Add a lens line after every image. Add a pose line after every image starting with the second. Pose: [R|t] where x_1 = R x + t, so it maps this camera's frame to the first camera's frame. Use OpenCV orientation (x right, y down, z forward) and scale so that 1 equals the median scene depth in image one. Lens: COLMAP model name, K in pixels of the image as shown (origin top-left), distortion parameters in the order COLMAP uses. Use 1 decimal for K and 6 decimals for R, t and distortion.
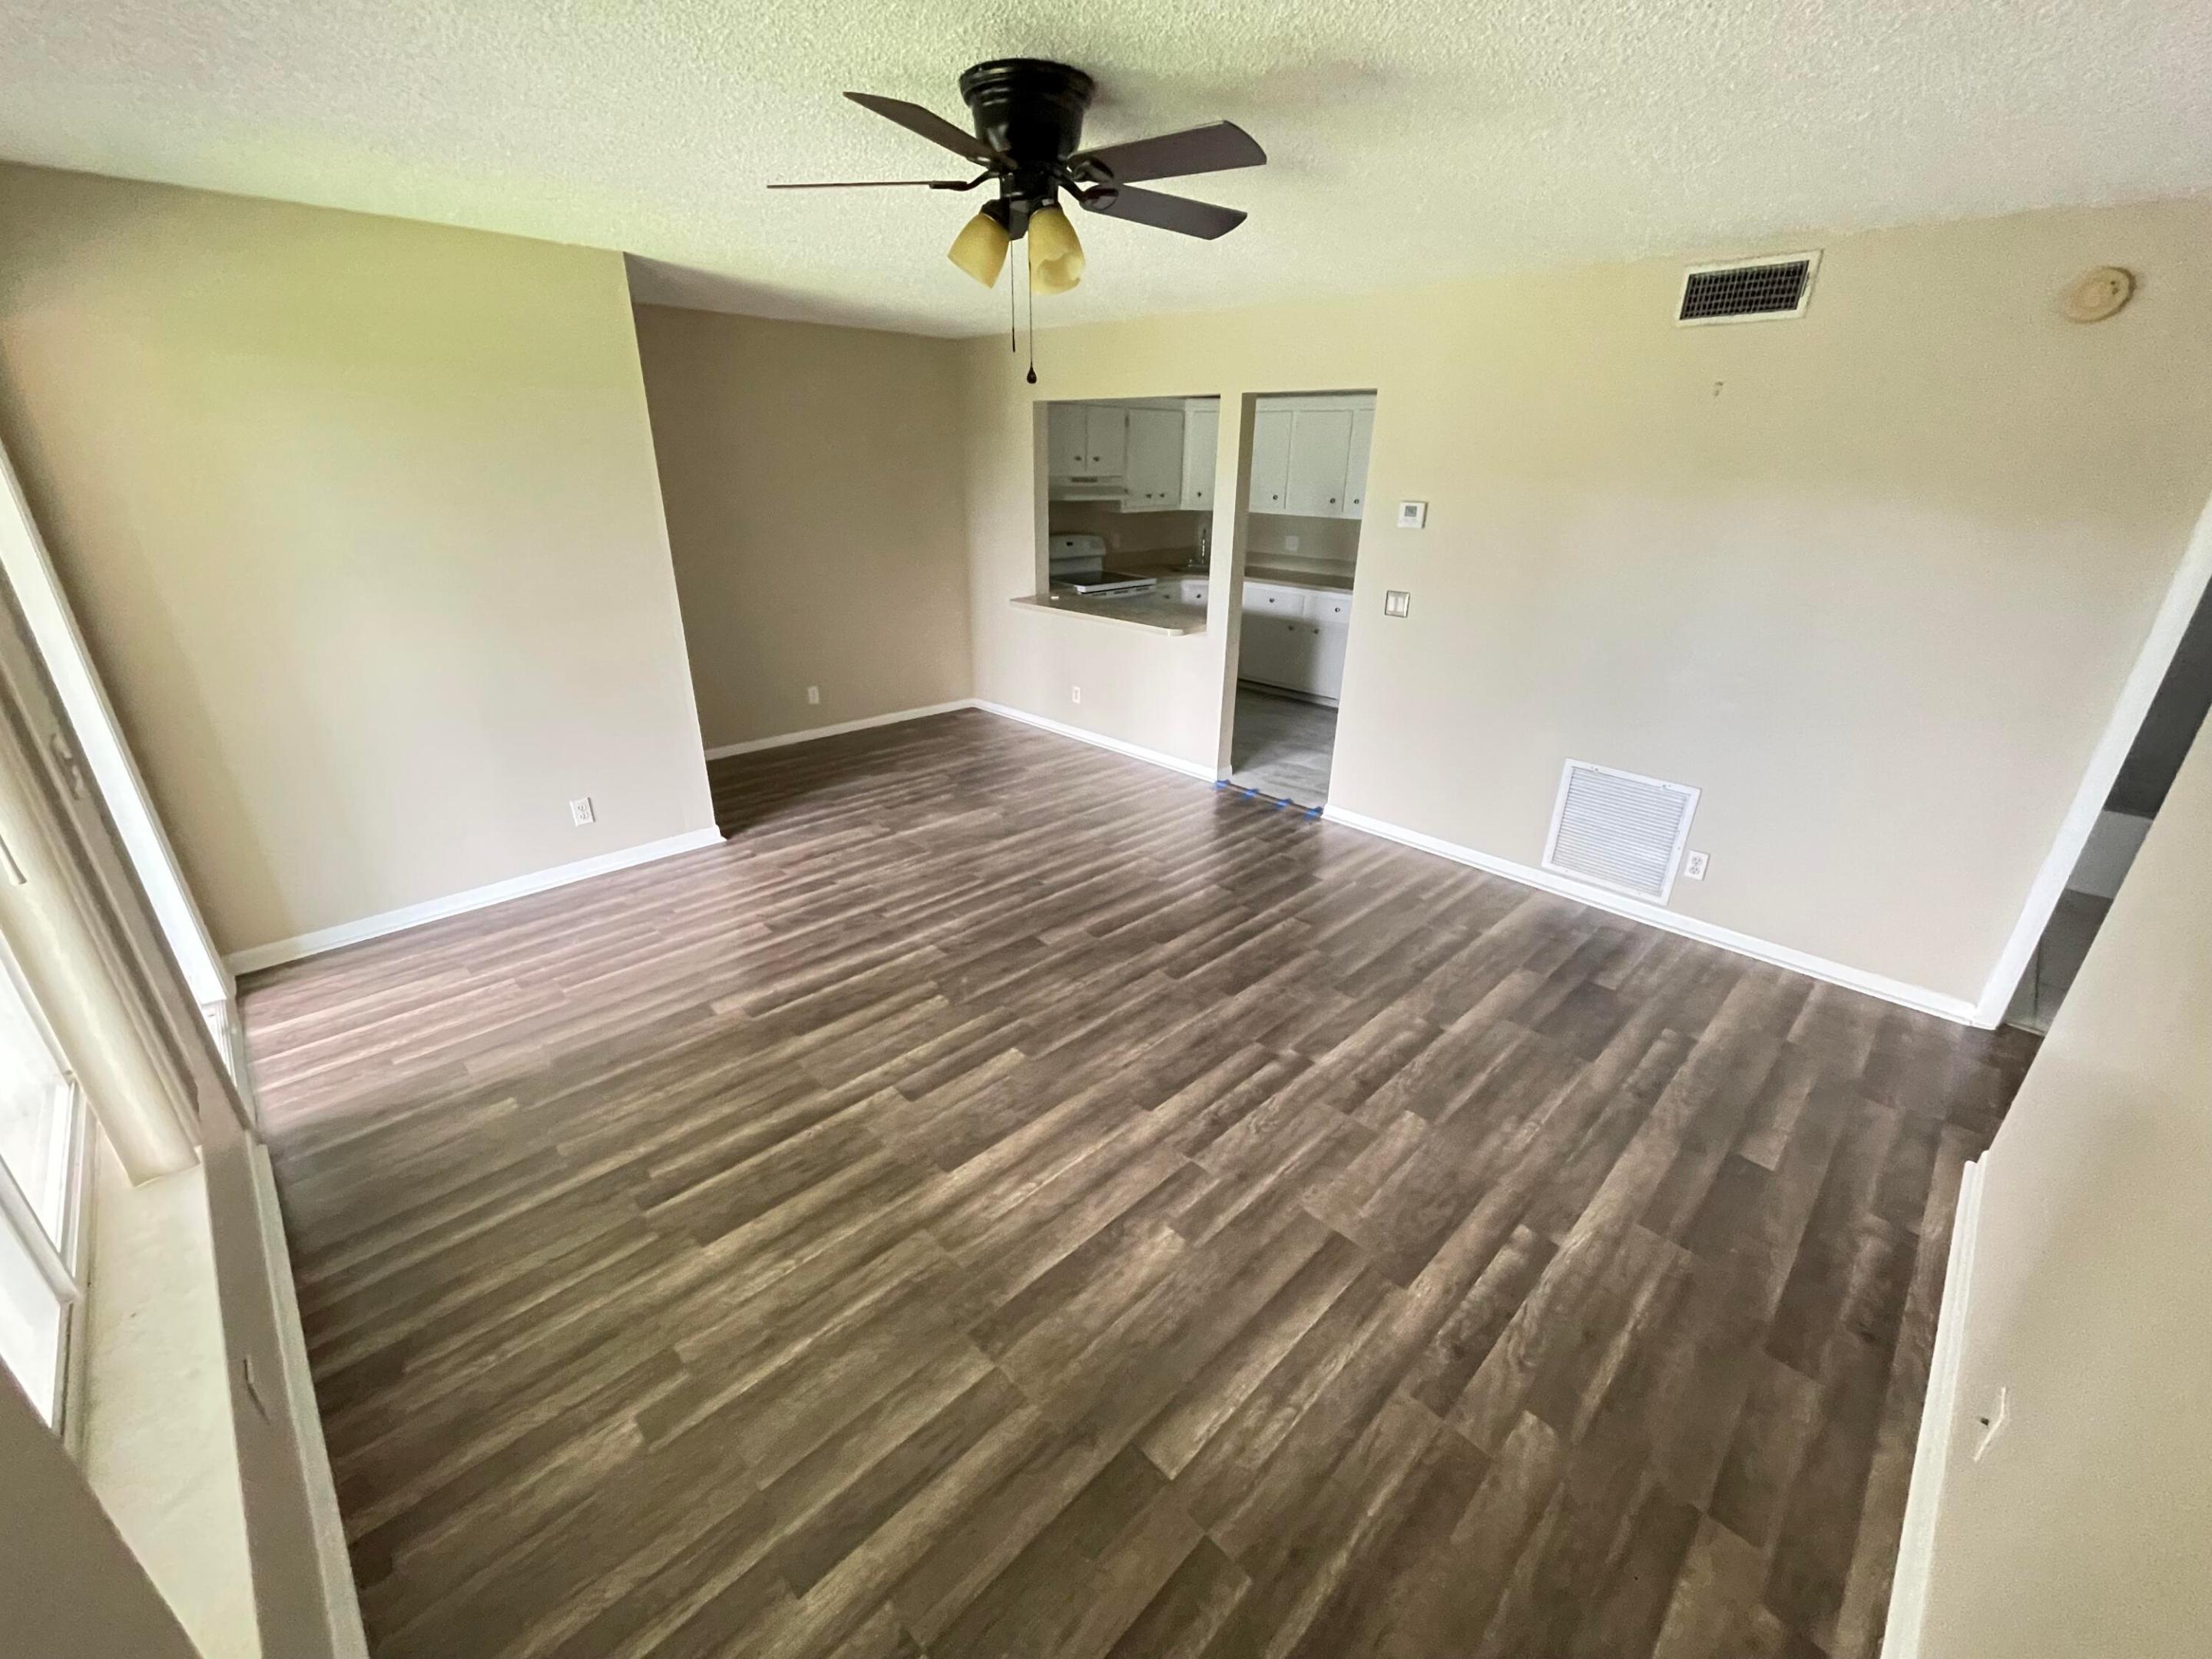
lens RADIAL K [[899.2, 0, 1109.5], [0, 899.2, 833.3], [0, 0, 1]] dist [-0.001714, -0.000185]
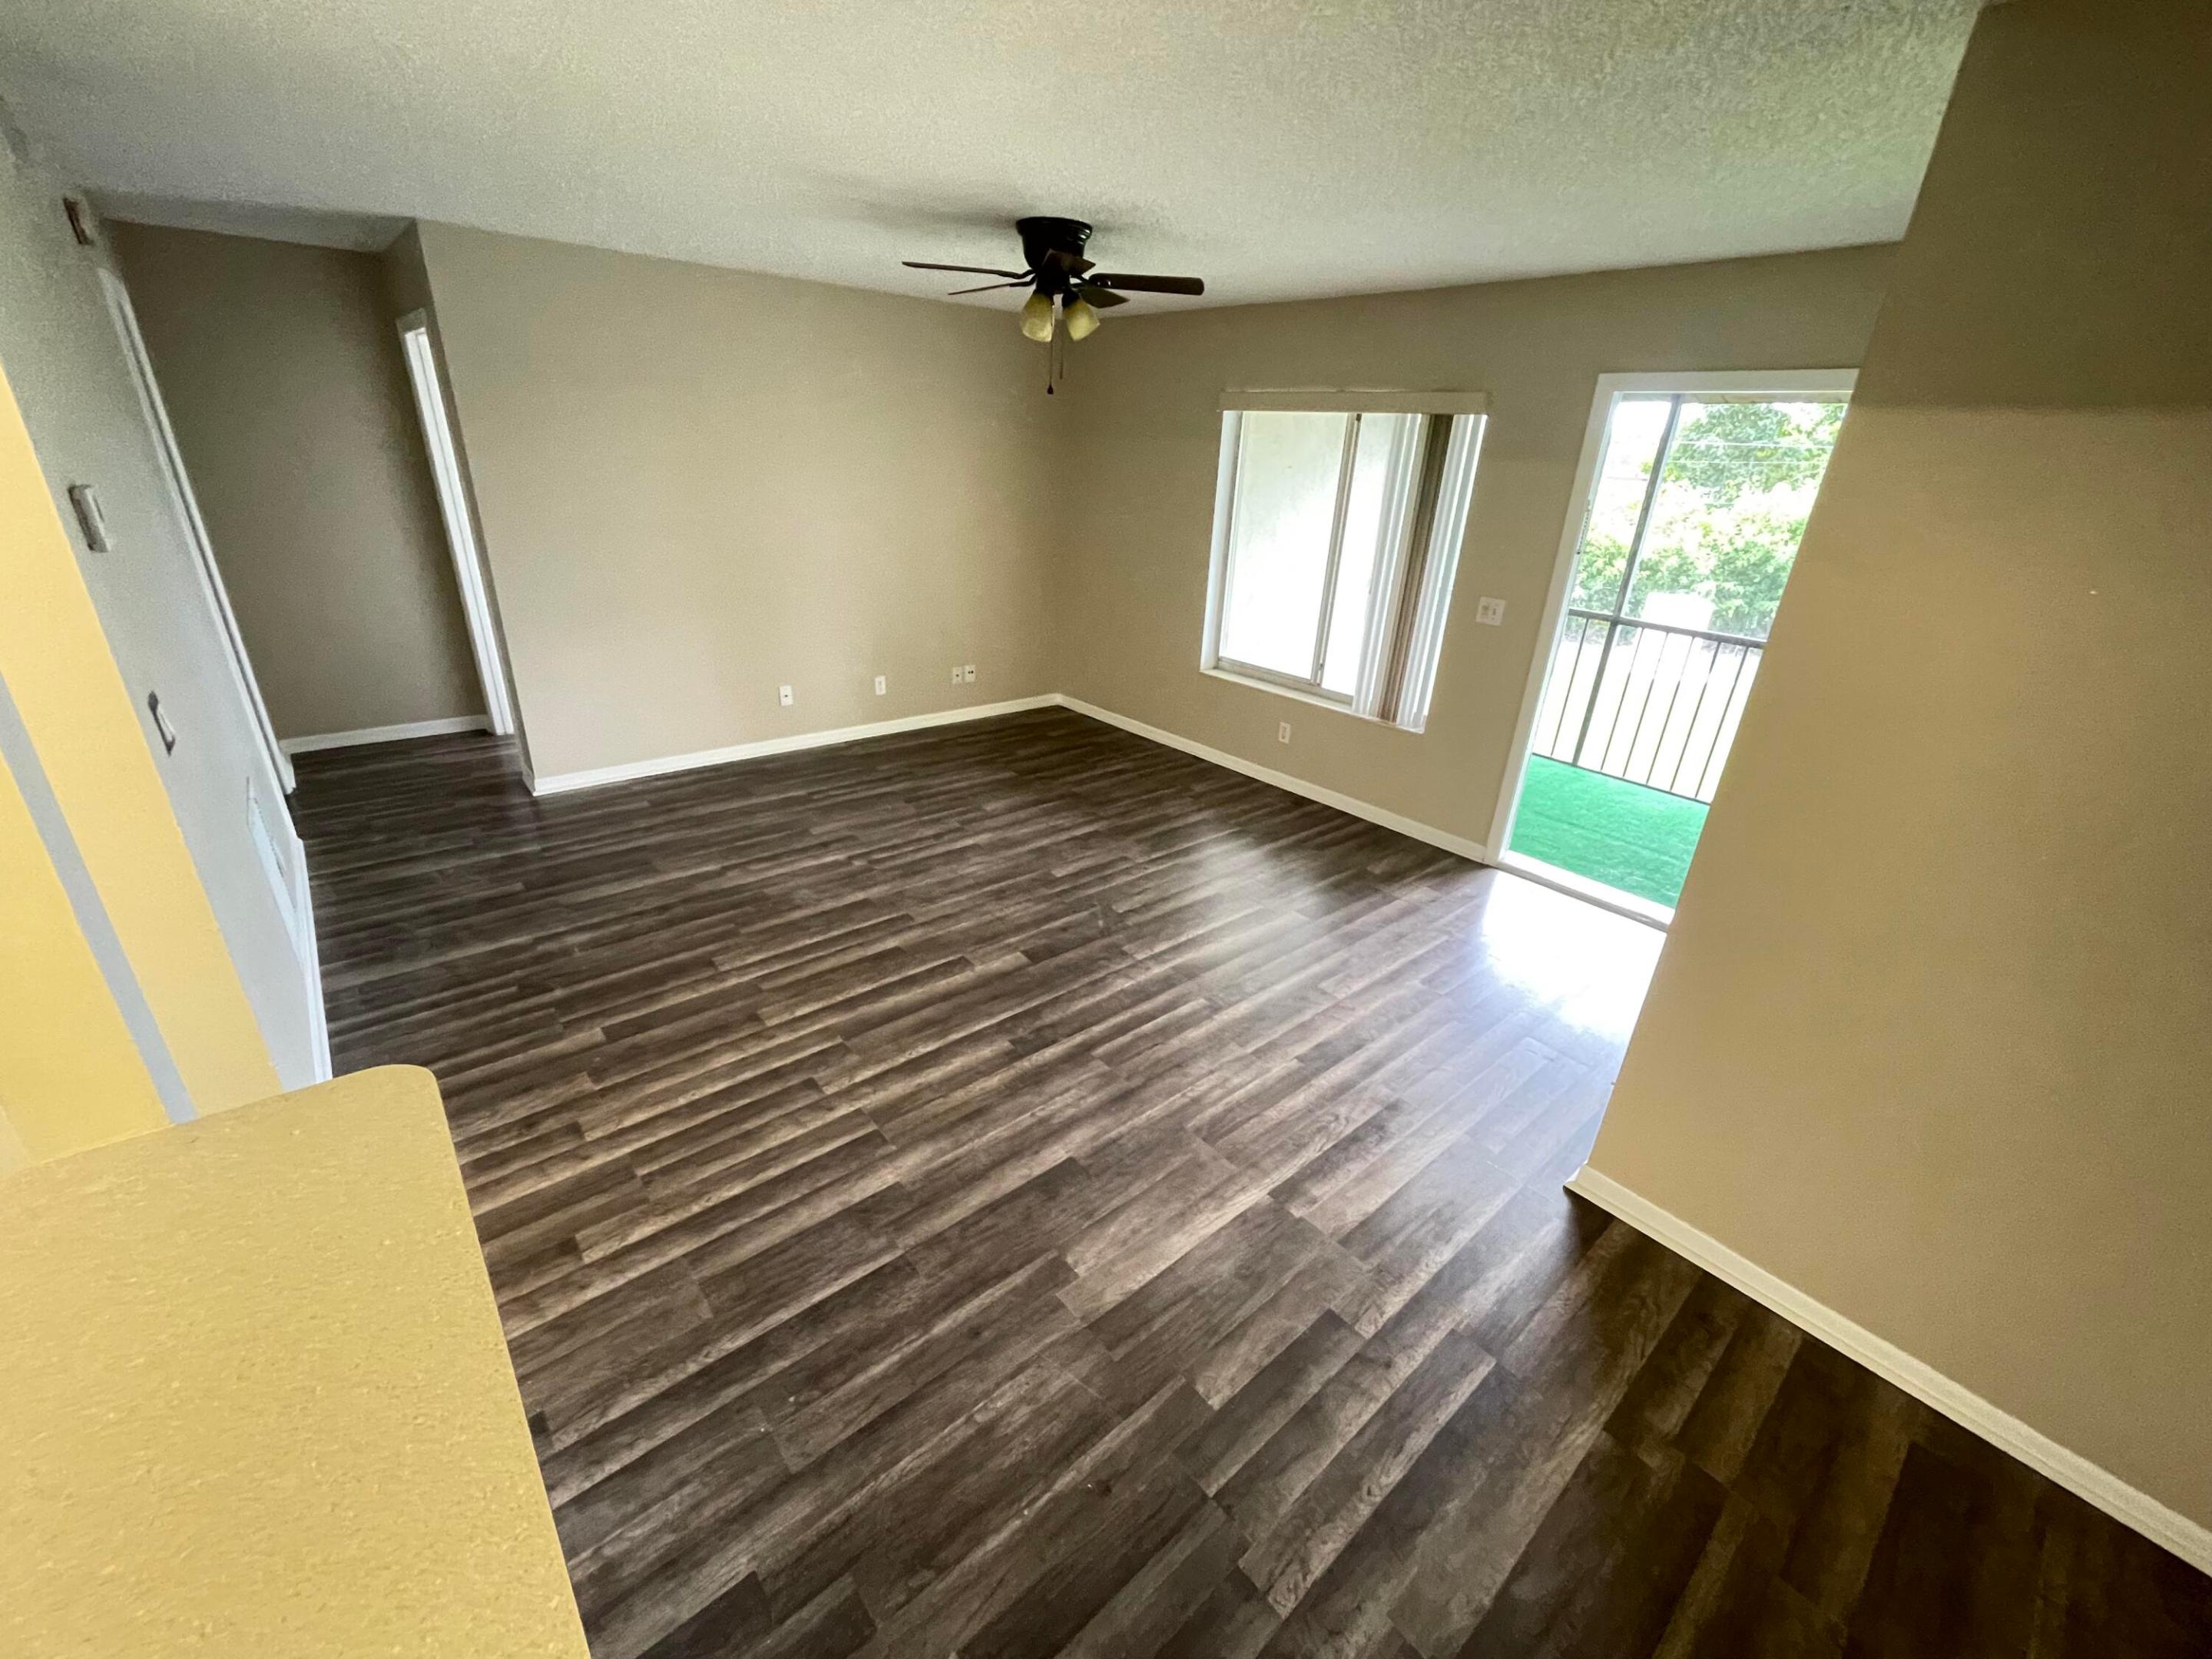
lens RADIAL K [[898.2, 0, 1110.2], [0, 898.2, 830.0], [0, 0, 1]] dist [-0.003718, 0.000425]
pose [[-0.995501, -0.088301, 0.034347, -0.217041], [-0.036290, 0.690232, 0.722677, -0.765965], [-0.087521, 0.718180, -0.690332, 1.811680]]
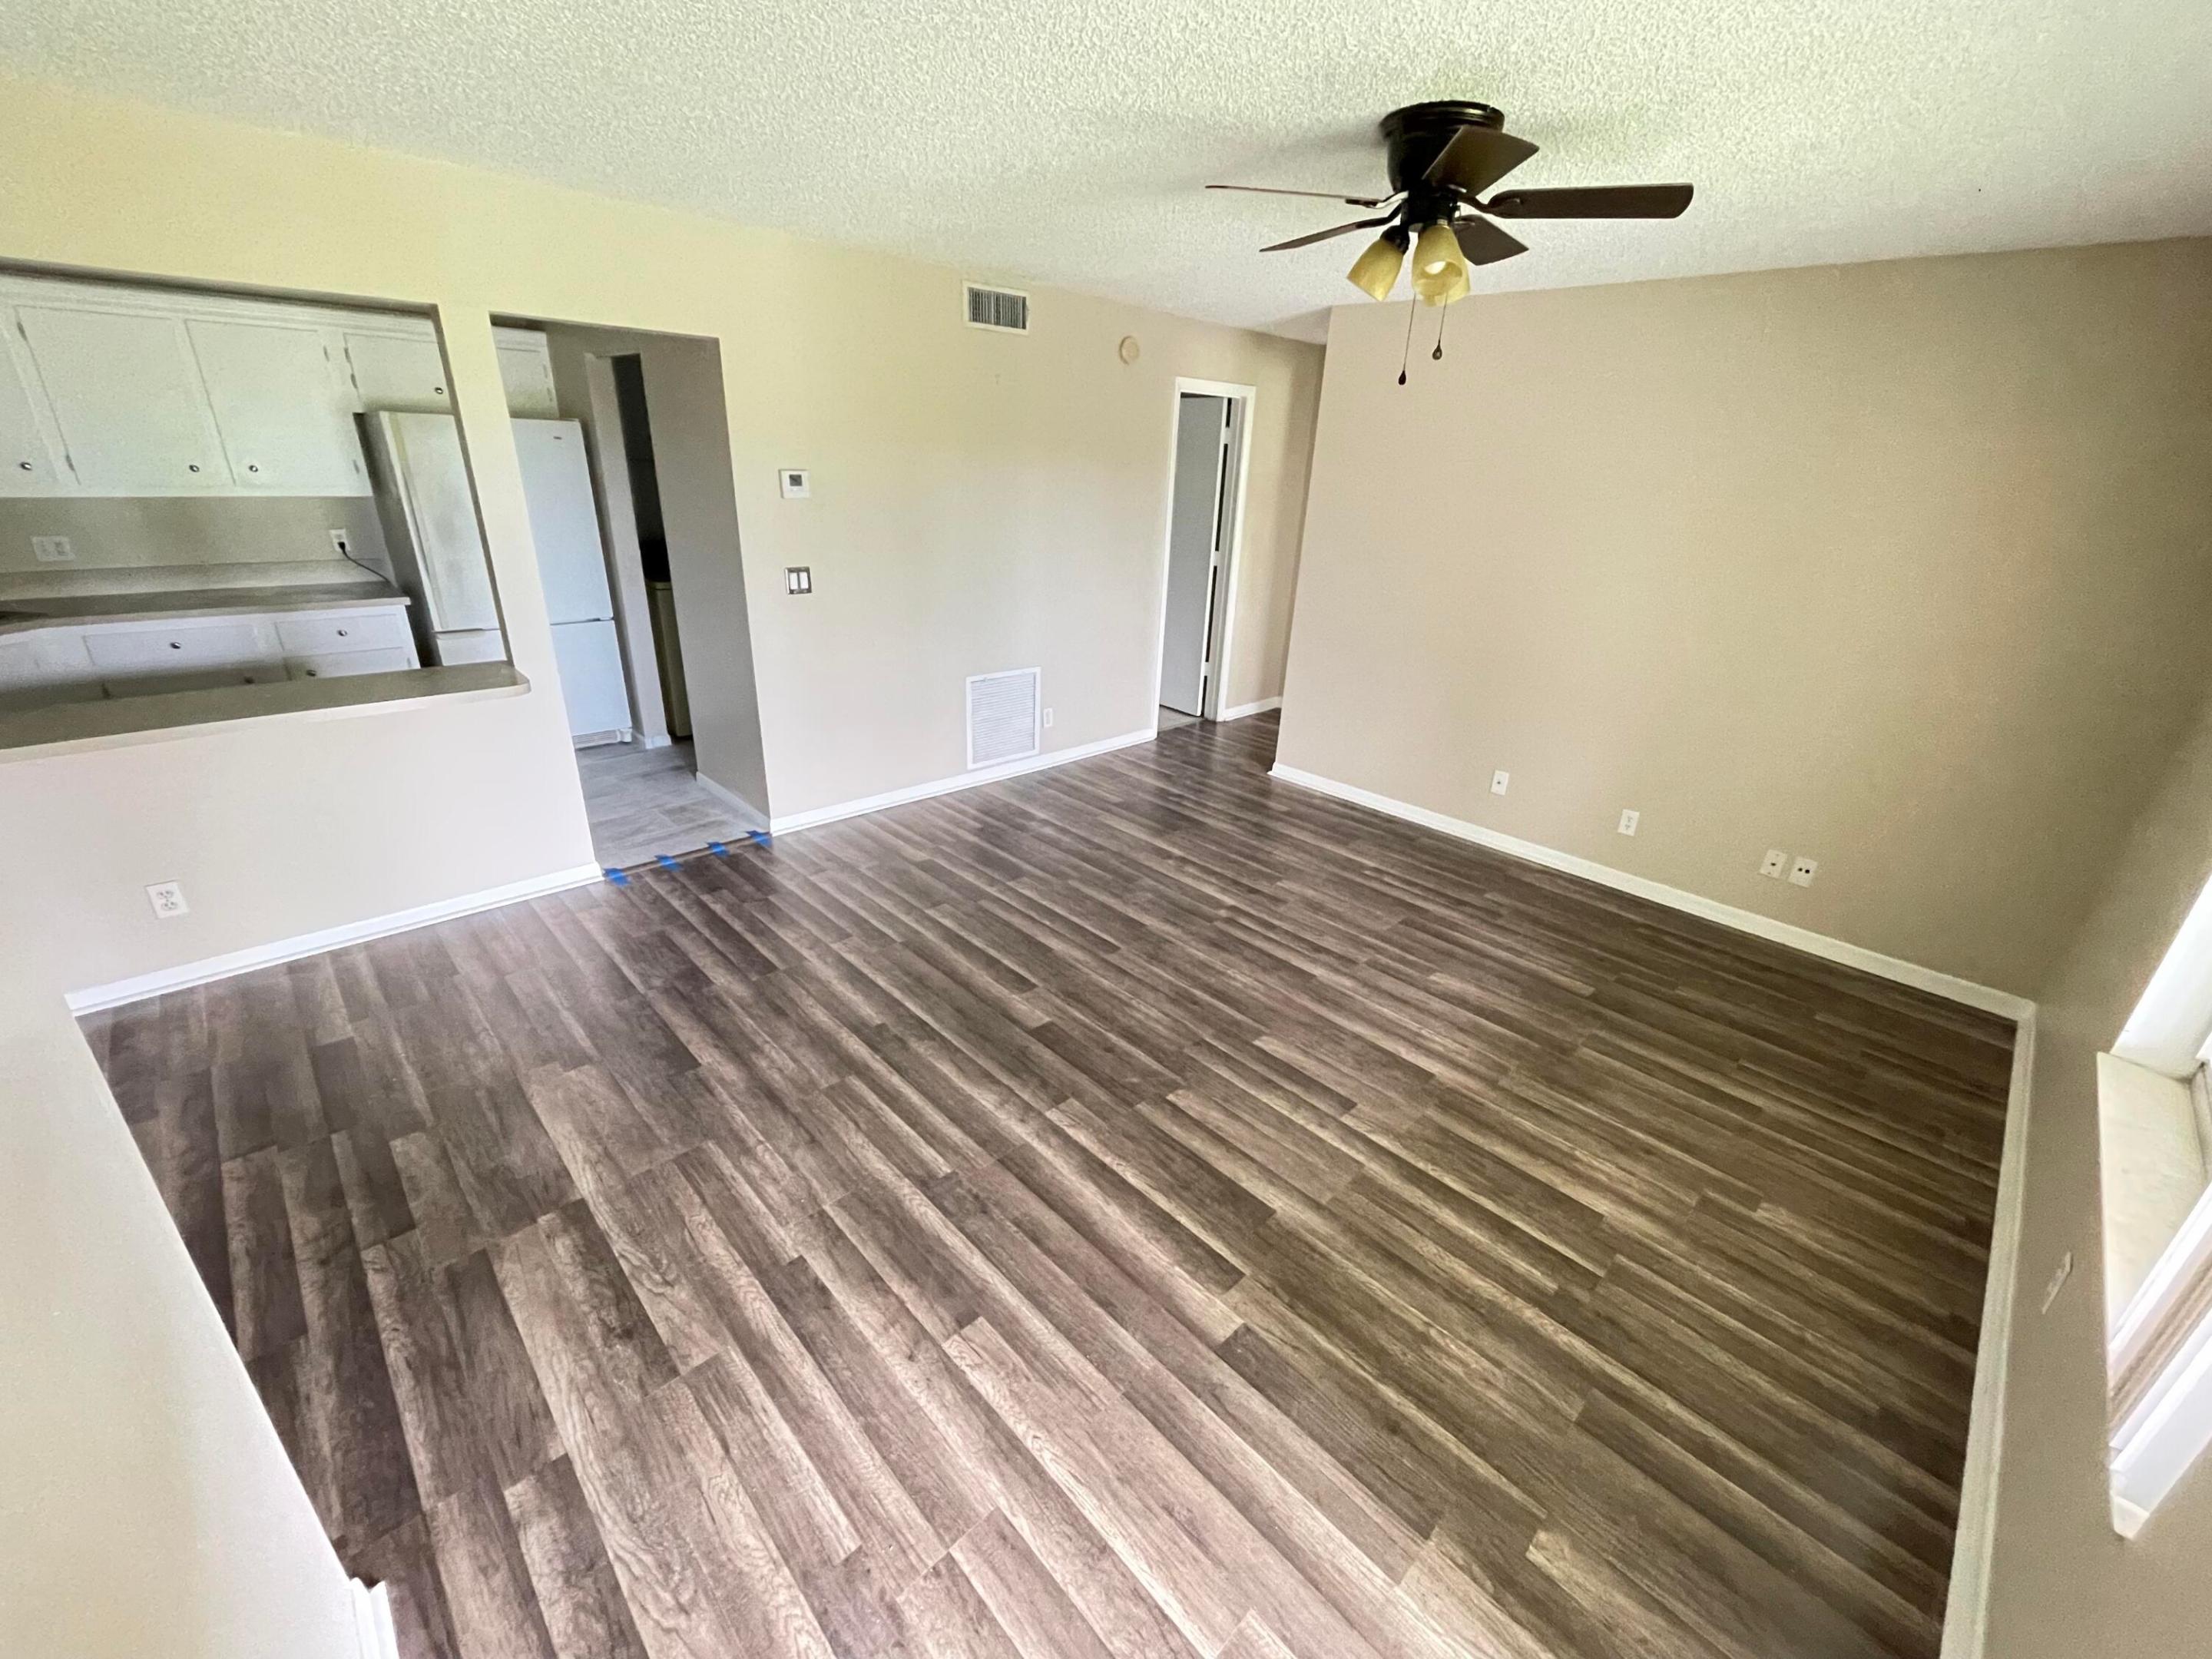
lens RADIAL K [[898.2, 0, 1110.2], [0, 898.2, 830.0], [0, 0, 1]] dist [-0.003718, 0.000425]
pose [[0.009820, -0.402993, 0.915151, -0.889543], [0.347467, 0.859541, 0.374776, -0.377041], [-0.937641, 0.314304, 0.148468, 0.893111]]
